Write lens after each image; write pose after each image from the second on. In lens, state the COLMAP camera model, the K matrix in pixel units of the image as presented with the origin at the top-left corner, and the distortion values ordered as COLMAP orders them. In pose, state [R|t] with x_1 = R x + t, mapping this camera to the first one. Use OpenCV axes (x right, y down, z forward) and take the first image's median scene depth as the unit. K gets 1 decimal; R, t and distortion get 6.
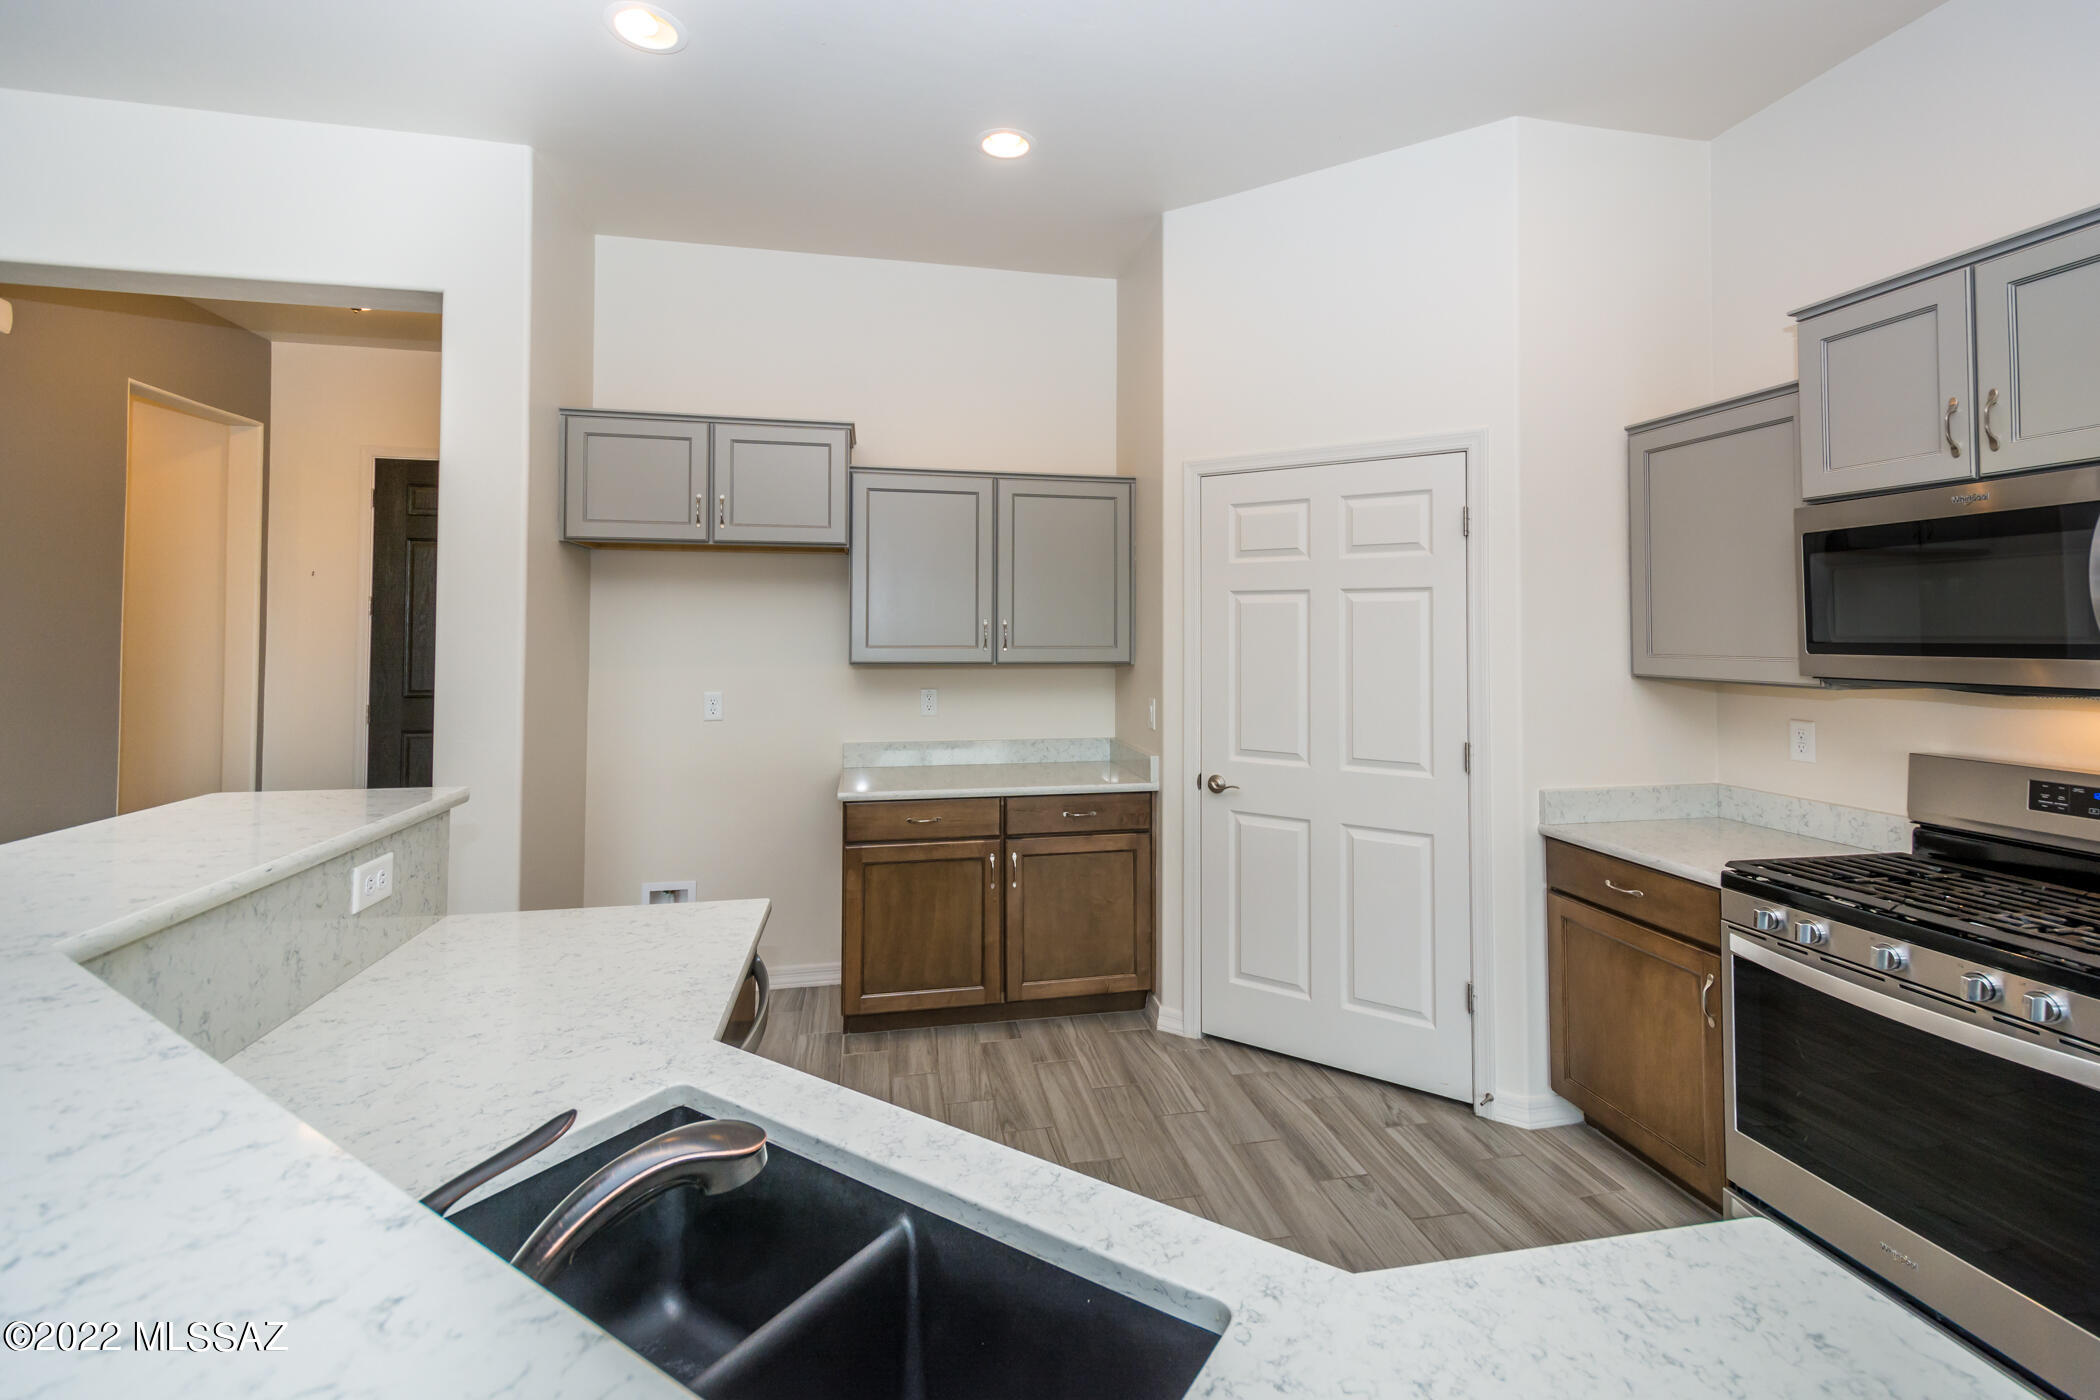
lens RADIAL K [[899.0, 0, 1053.6], [0, 899.0, 612.9], [0, 0, 1]] dist [-0.001045, -0.000154]
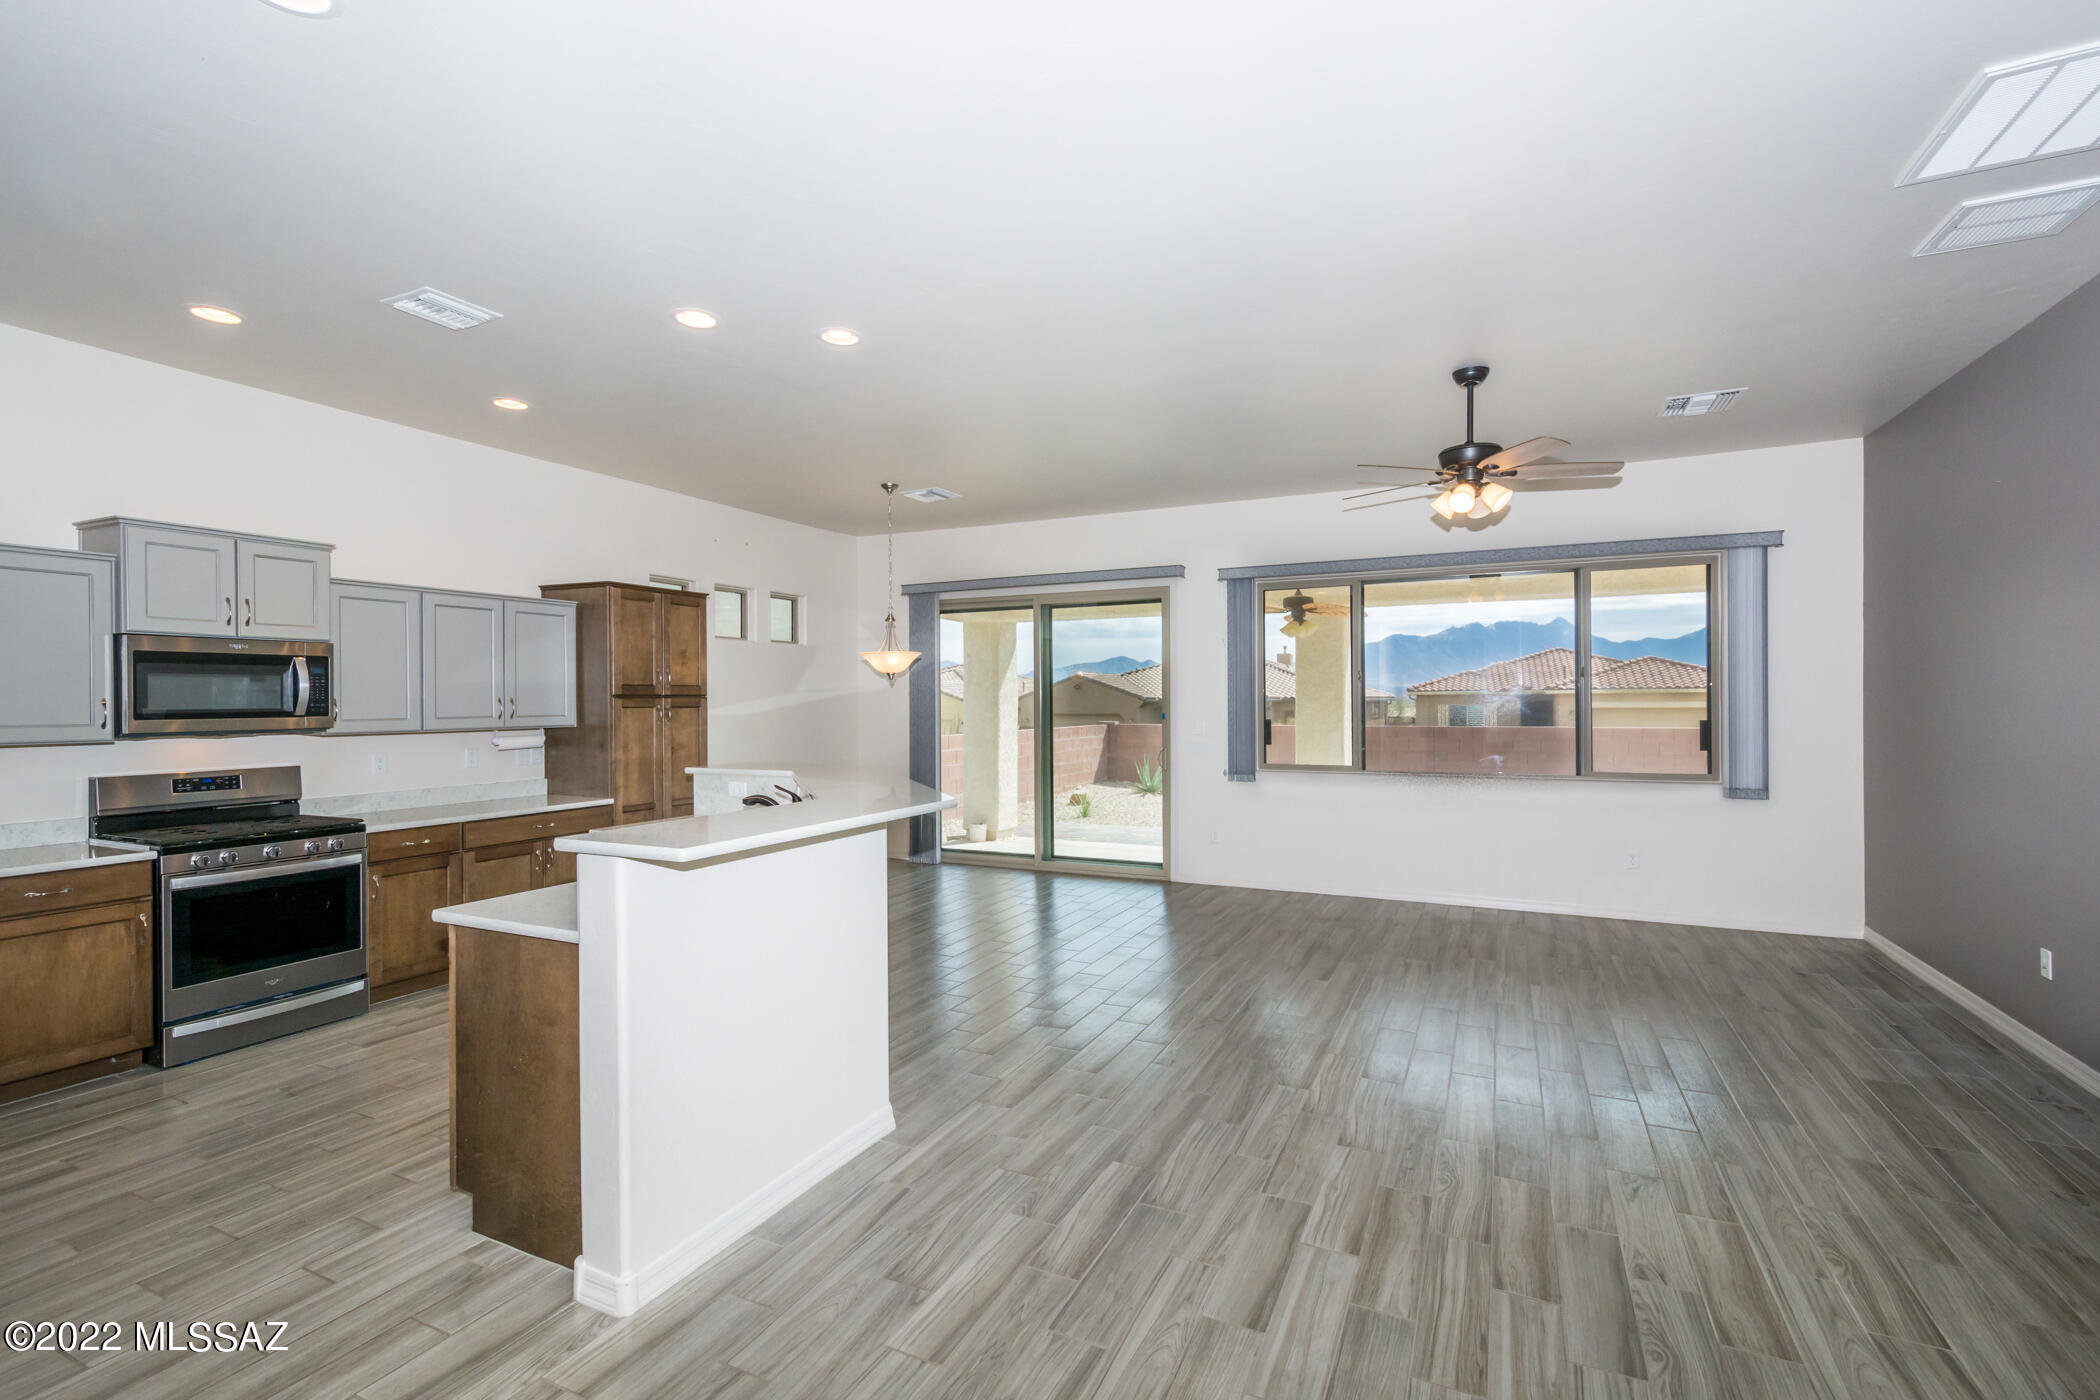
lens RADIAL K [[895.8, 0, 1050.0], [0, 895.8, 700.0], [0, 0, 1]] dist [-0.000291, -0.000055]
pose [[-0.784237, -0.003101, 0.620454, -1.767835], [-0.013877, 0.999825, -0.012544, 0.002665], [-0.620306, -0.018448, -0.784143, 1.376533]]
